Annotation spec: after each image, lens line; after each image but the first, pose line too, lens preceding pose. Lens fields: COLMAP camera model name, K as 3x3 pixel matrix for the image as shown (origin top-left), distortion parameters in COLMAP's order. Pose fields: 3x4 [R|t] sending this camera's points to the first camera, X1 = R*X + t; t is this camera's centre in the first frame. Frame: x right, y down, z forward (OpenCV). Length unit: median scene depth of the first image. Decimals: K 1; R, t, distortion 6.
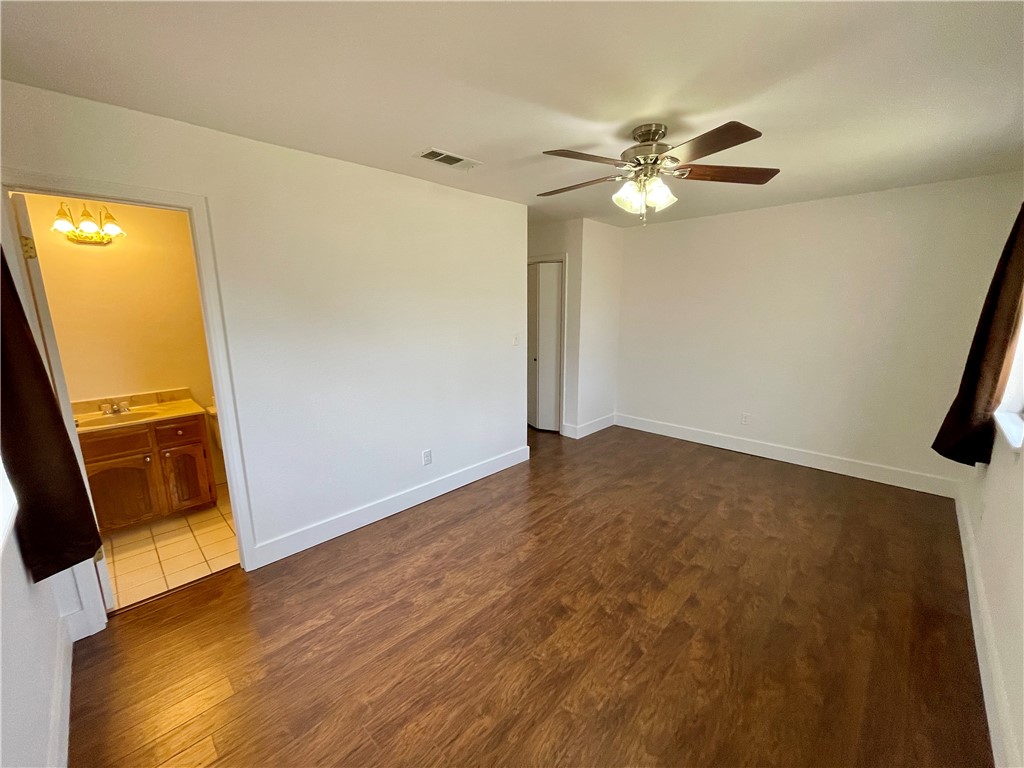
lens RADIAL K [[412.0, 0, 512.3], [0, 412.0, 387.2], [0, 0, 1]] dist [0.000373, 0.000717]
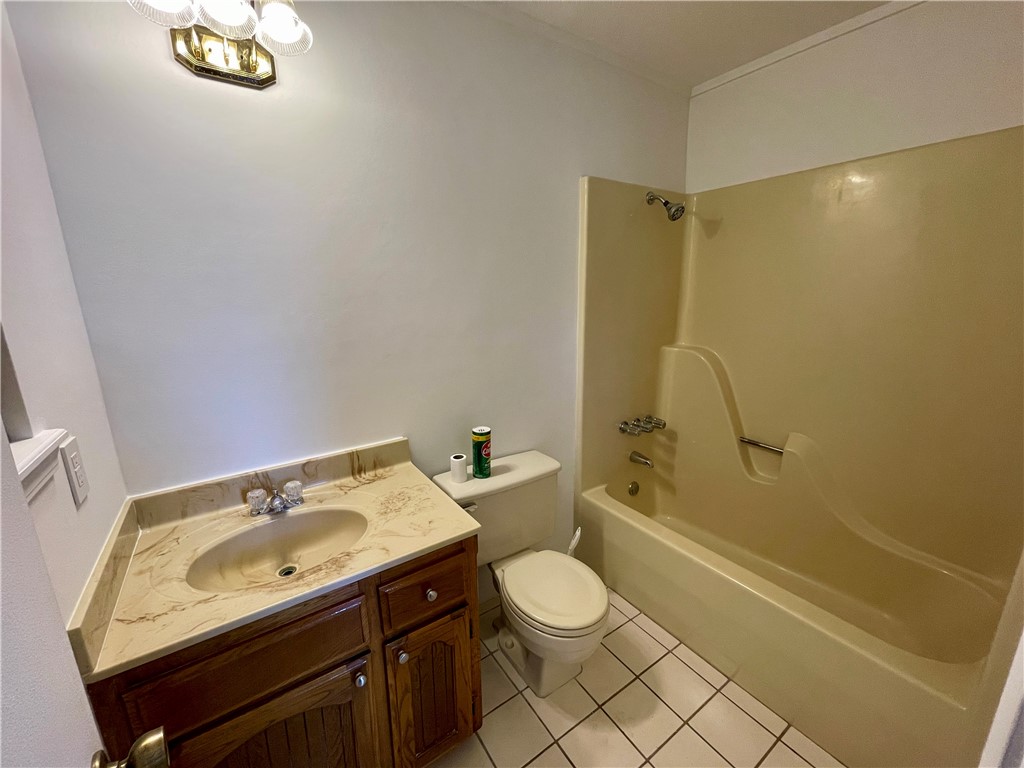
lens RADIAL K [[412.0, 0, 510.7], [0, 412.0, 382.7], [0, 0, 1]] dist [0.000373, 0.000717]
pose [[0.979809, 0.036746, -0.196532, -0.652128], [-0.029653, 0.998802, 0.038918, -0.092127], [0.197727, -0.032304, 0.979725, 0.641693]]
